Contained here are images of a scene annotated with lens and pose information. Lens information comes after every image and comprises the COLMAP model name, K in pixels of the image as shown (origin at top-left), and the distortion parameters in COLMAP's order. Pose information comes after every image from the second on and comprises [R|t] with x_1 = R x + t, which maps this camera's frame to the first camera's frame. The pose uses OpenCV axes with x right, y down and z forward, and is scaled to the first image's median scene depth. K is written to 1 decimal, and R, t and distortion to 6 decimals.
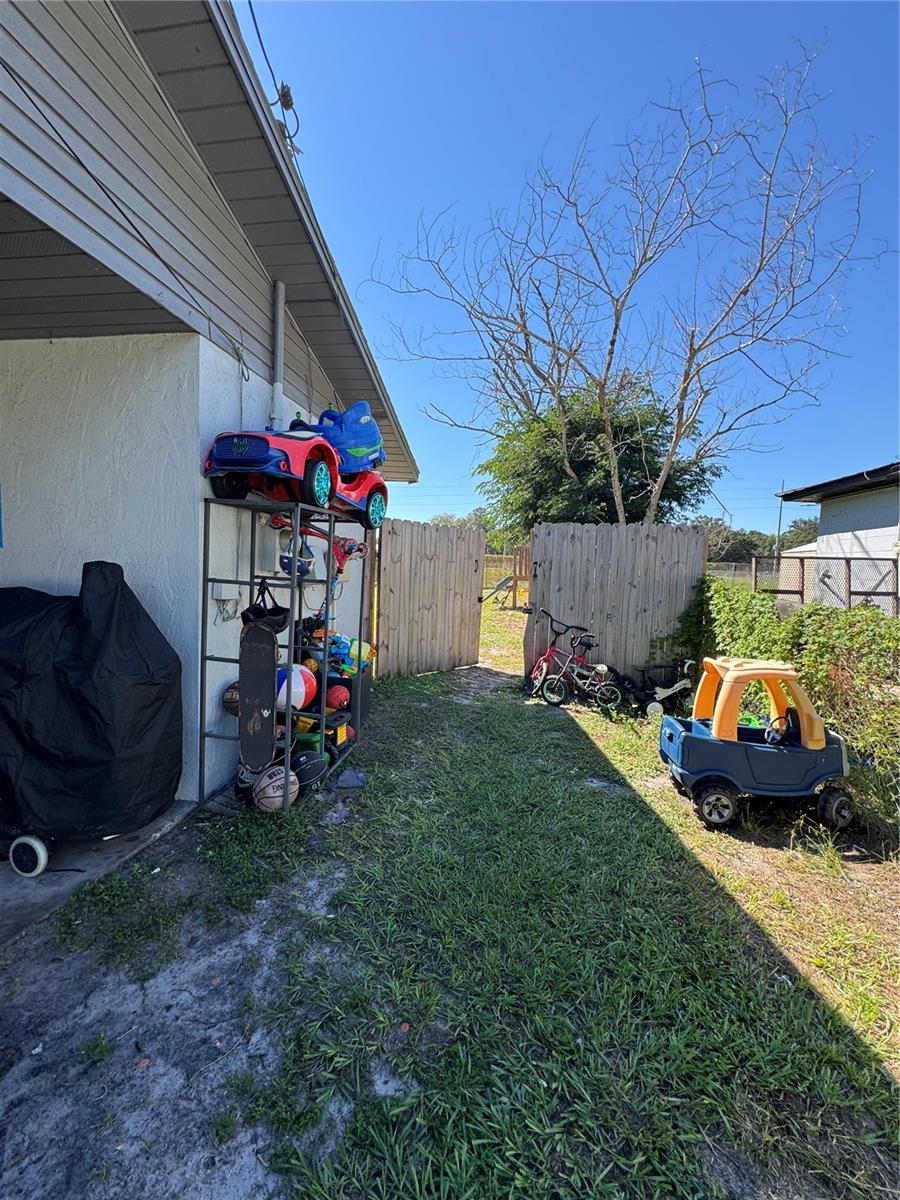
lens RADIAL K [[482.3, 0, 449.5], [0, 482.3, 600.0], [0, 0, 1]] dist [-0.002642, 0.000440]
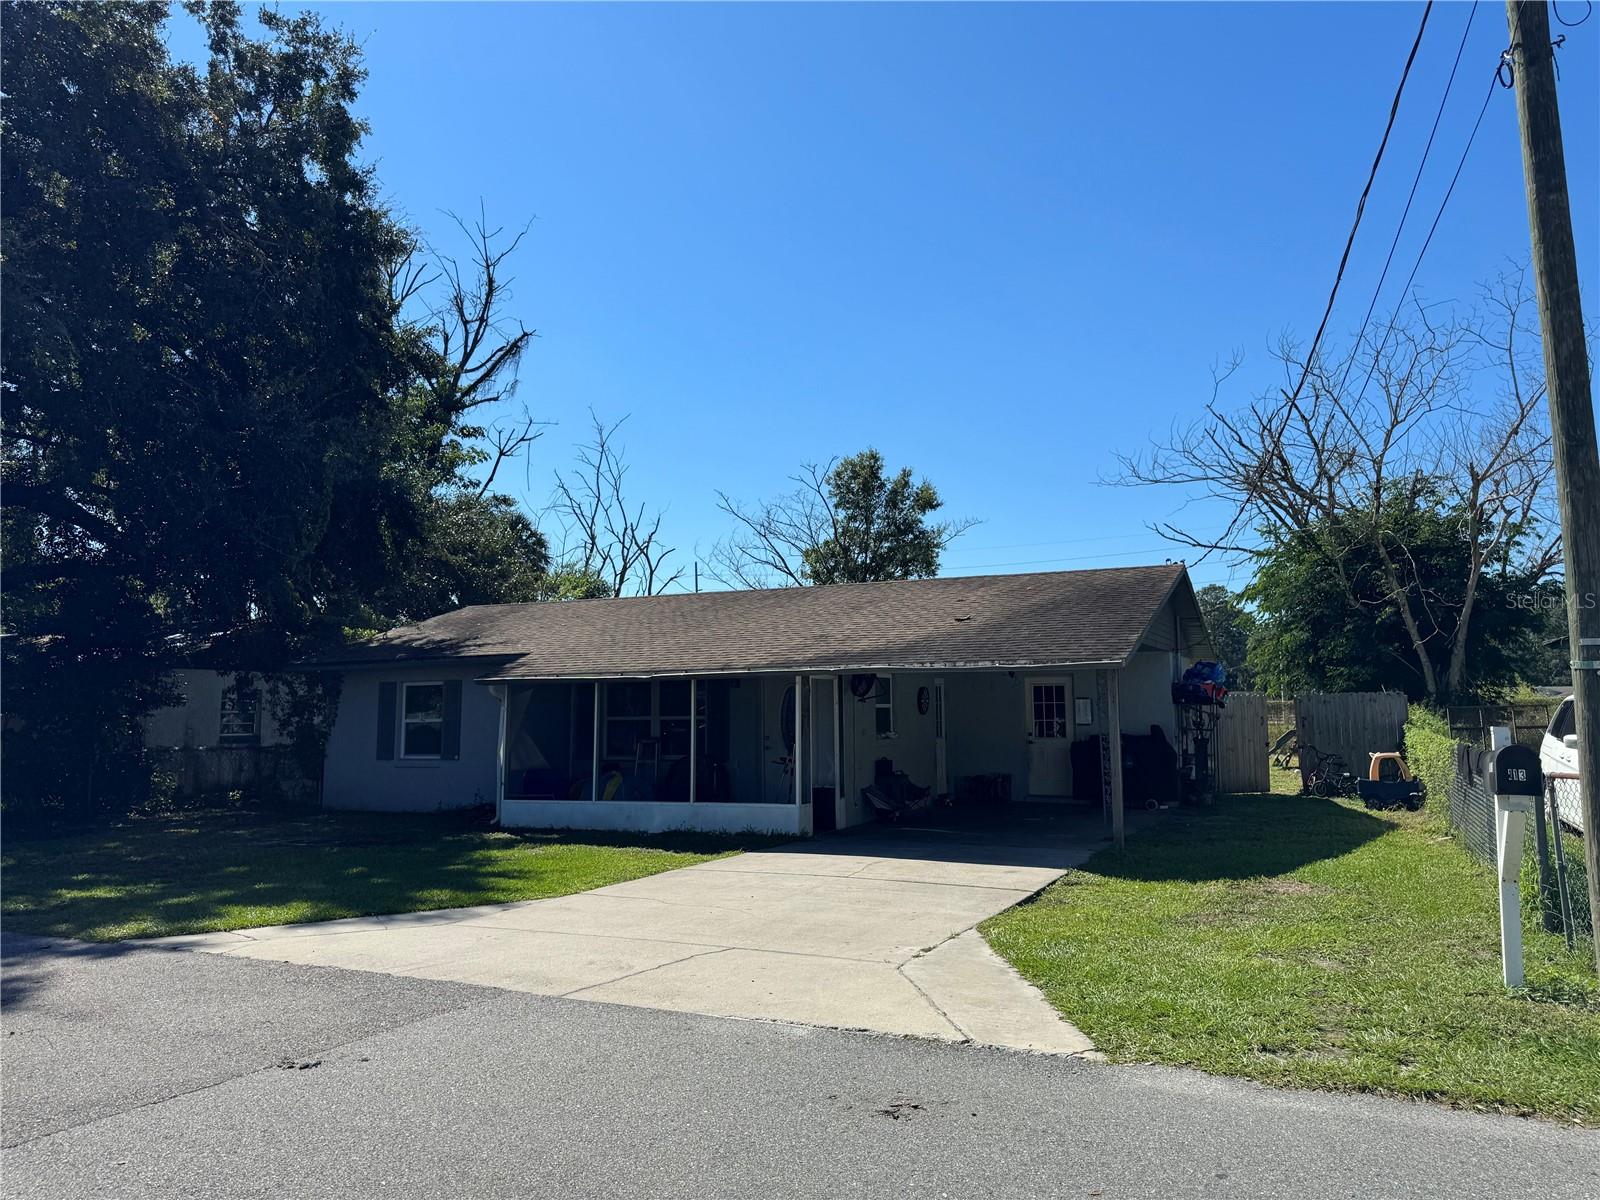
lens RADIAL K [[1104.9, 0, 795.7], [0, 1104.9, 601.6], [0, 0, 1]] dist [-0.002877, -0.002242]
pose [[0.953271, -0.078463, -0.291748, -0.161139], [0.023391, 0.981955, -0.187661, 0.094885], [0.301208, 0.172068, 0.937905, -1.477132]]
